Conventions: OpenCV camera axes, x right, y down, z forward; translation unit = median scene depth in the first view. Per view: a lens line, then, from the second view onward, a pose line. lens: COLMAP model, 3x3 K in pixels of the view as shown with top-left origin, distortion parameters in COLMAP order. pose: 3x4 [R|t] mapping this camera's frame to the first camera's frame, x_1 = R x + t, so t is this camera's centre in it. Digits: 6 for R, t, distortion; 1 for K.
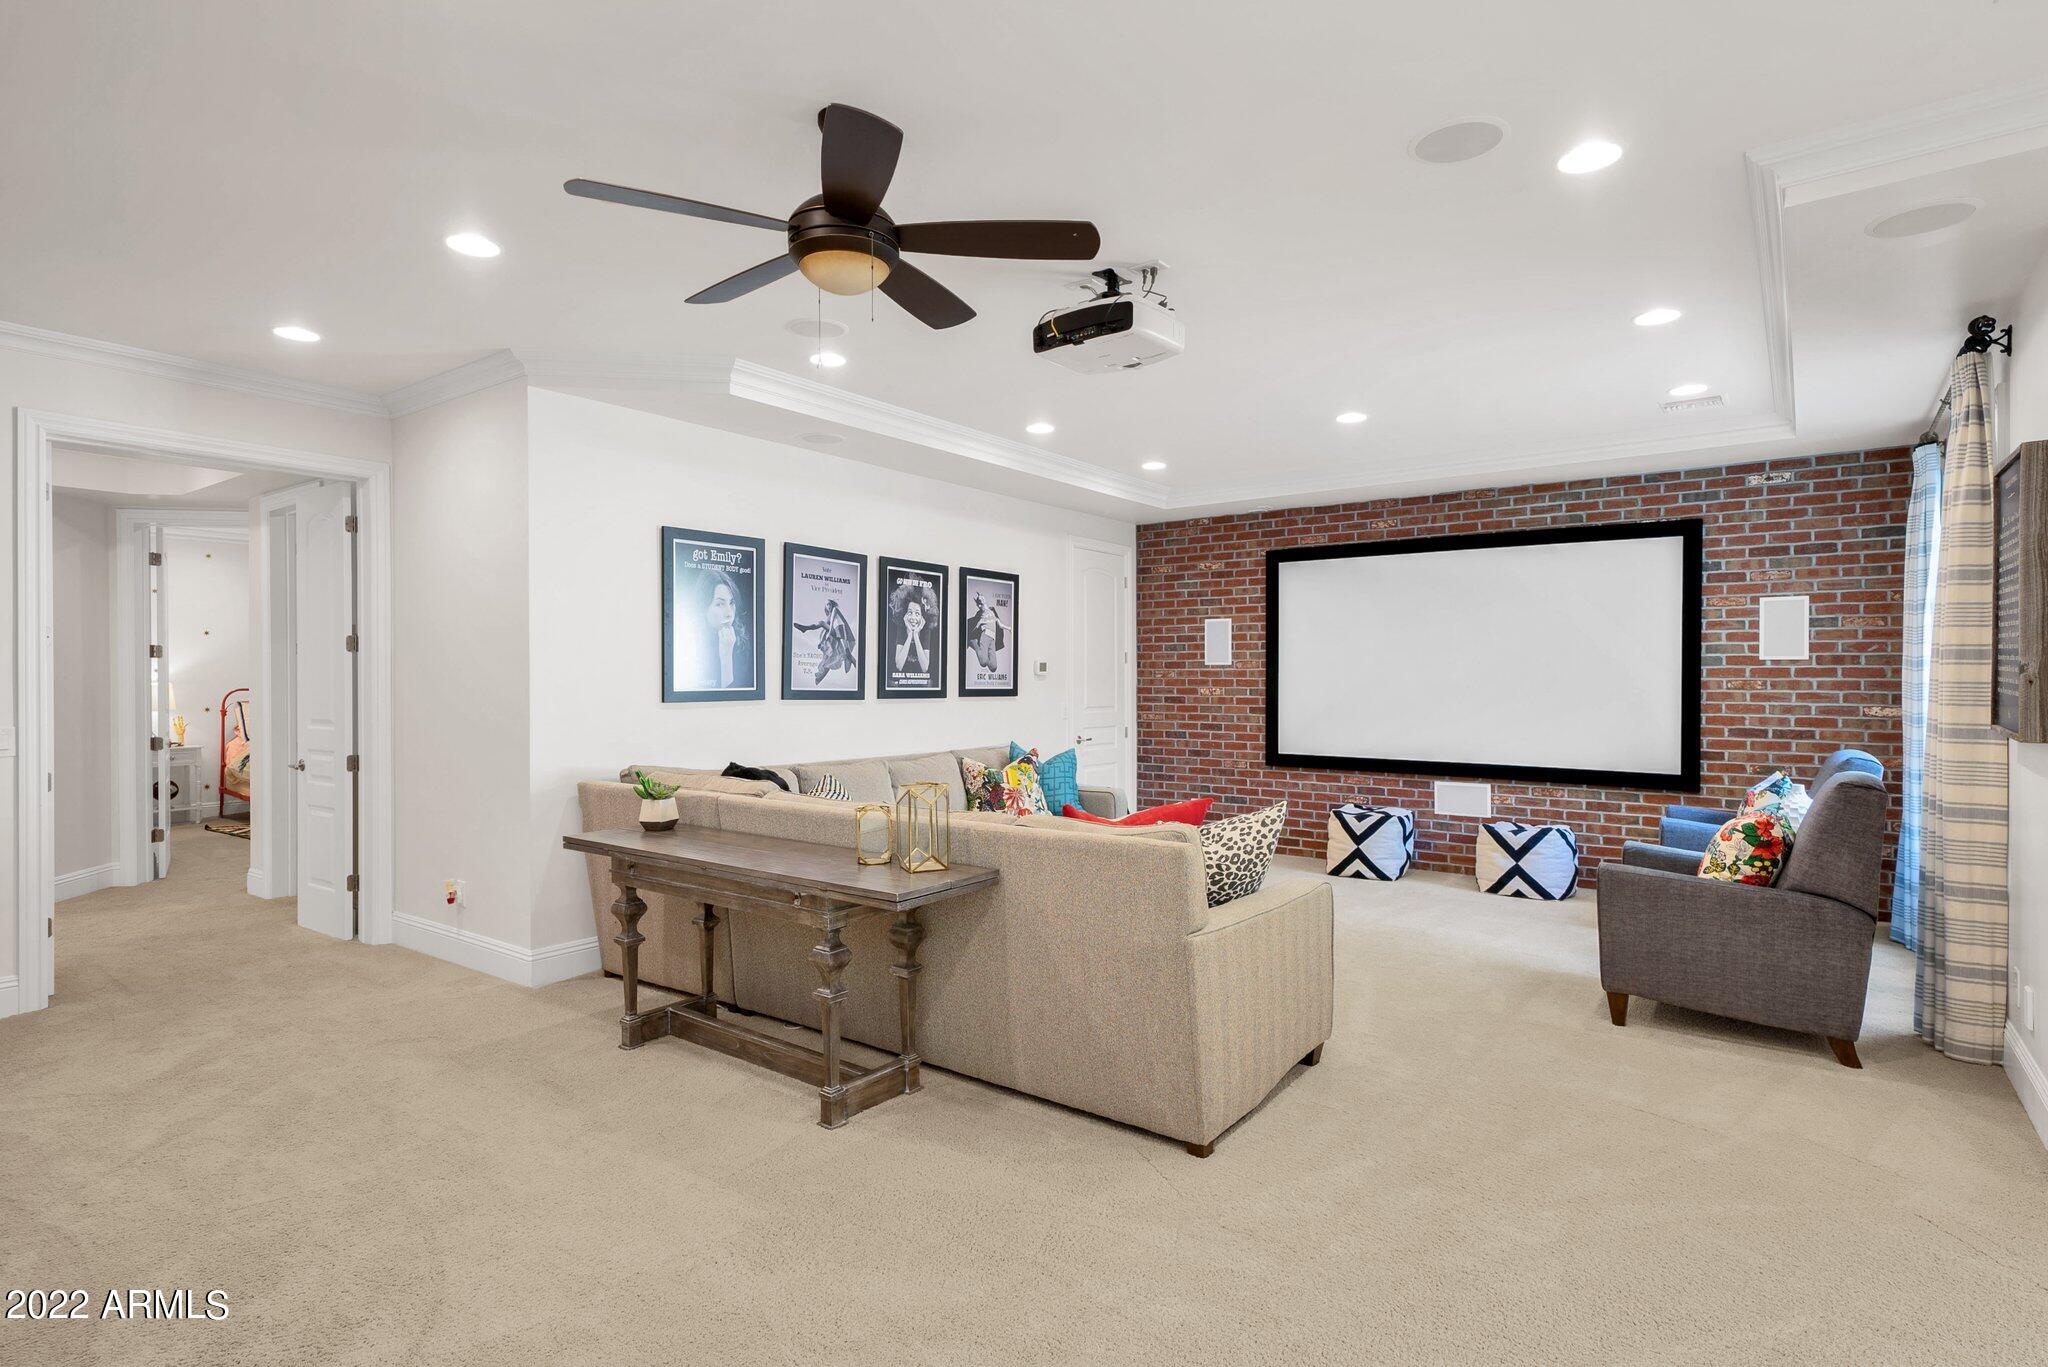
lens RADIAL K [[1029.5, 0, 1026.6], [0, 1029.5, 689.9], [0, 0, 1]] dist [-0.002684, 0.000395]
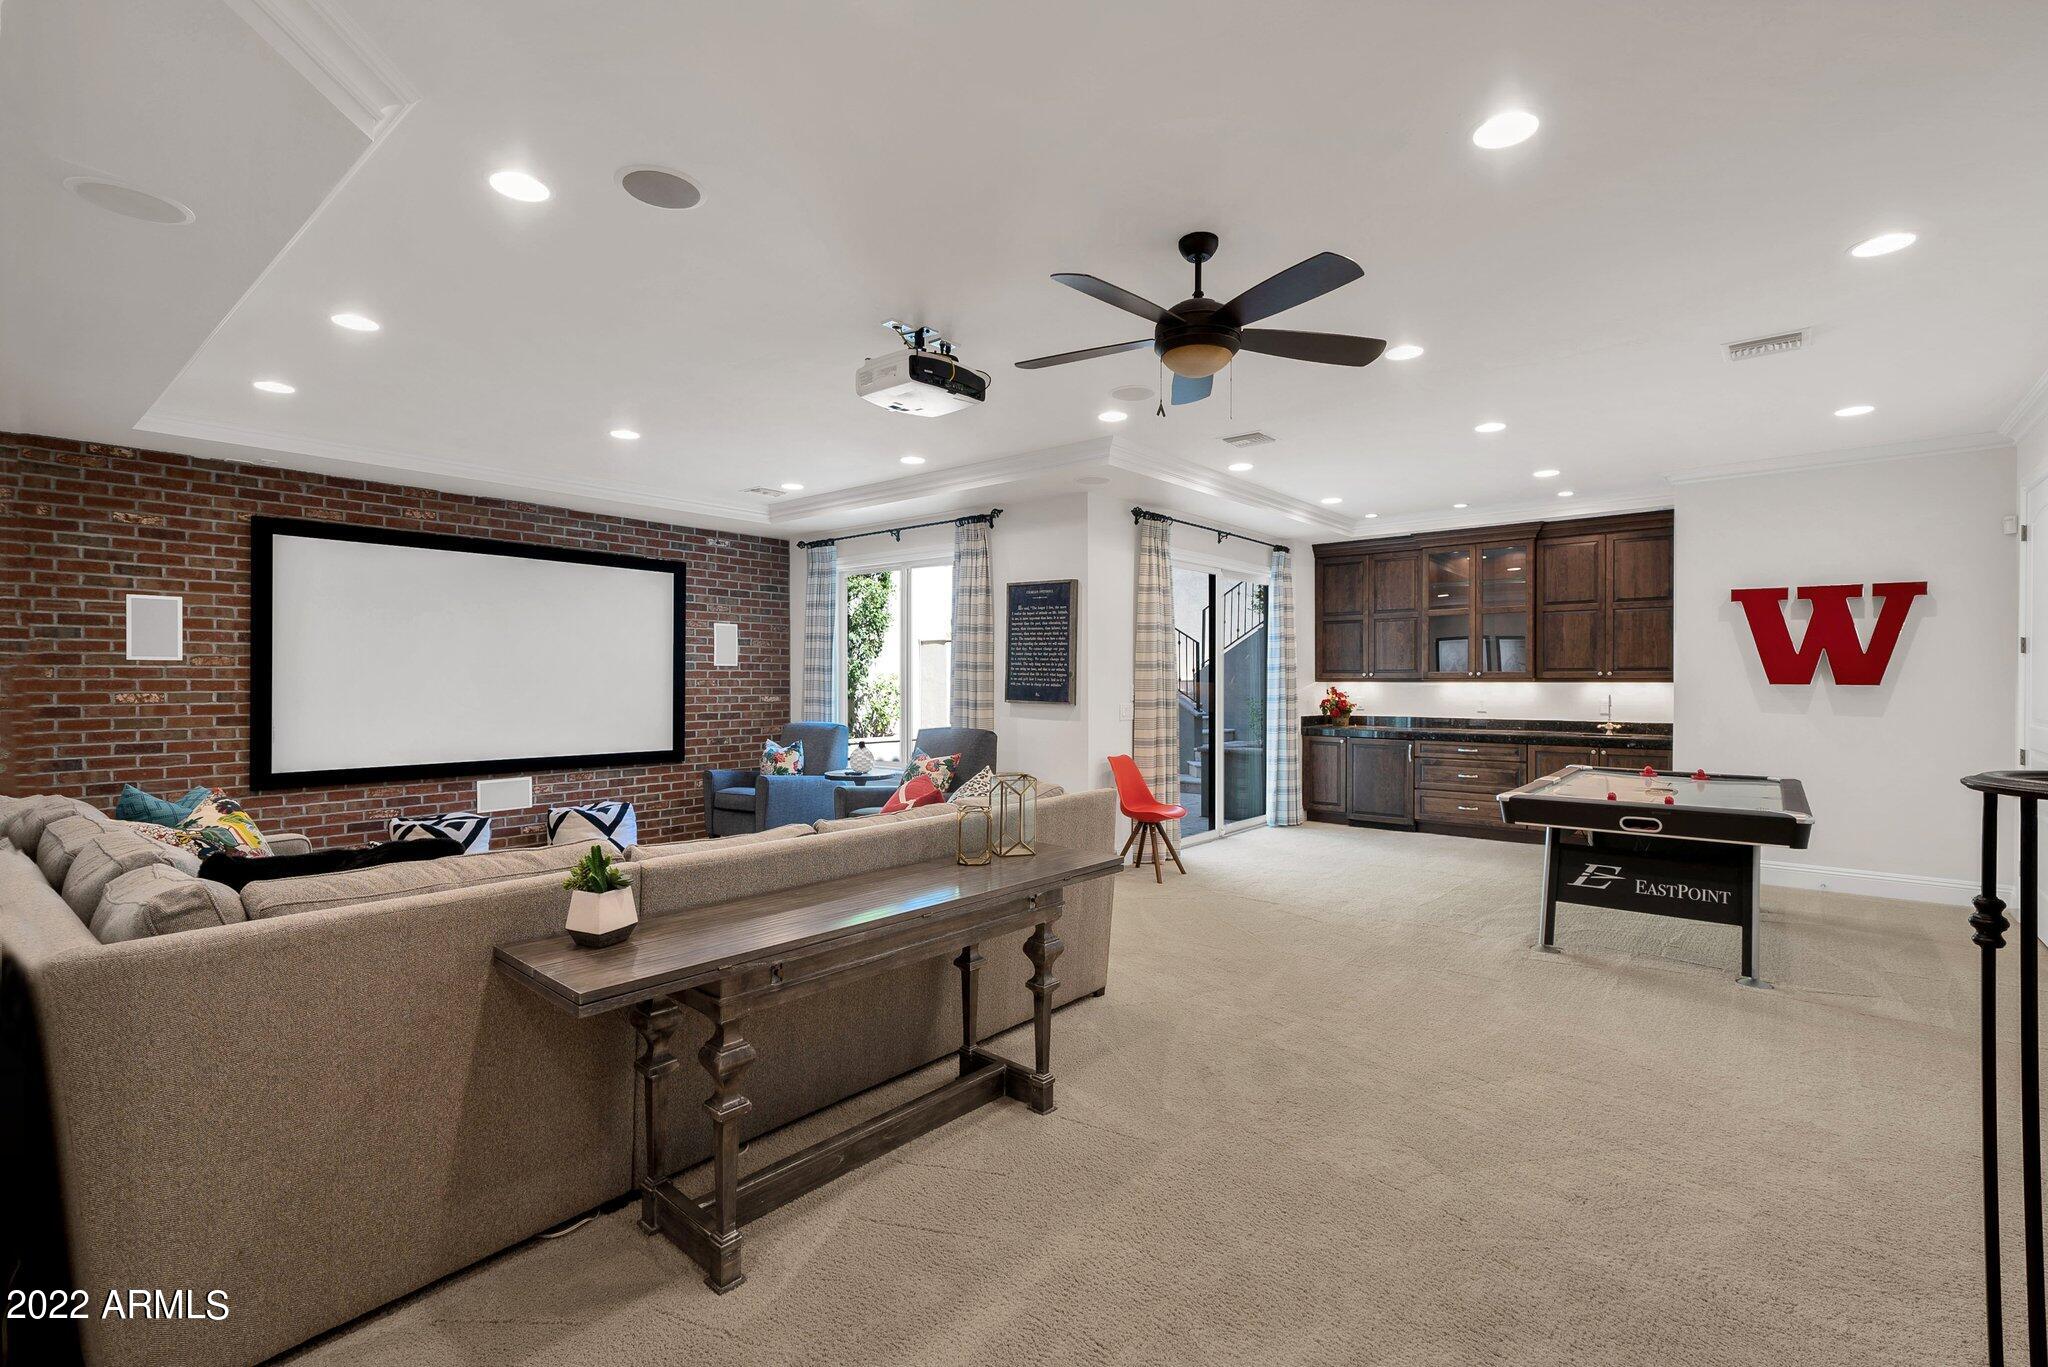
lens RADIAL K [[930.1, 0, 1027.8], [0, 930.1, 673.0], [0, 0, 1]] dist [0.015571, -0.000049]
pose [[0.047379, 0.005192, 0.998863, -0.522814], [0.011951, 0.999912, -0.005765, -0.005568], [-0.998805, 0.012211, 0.047313, 0.444110]]
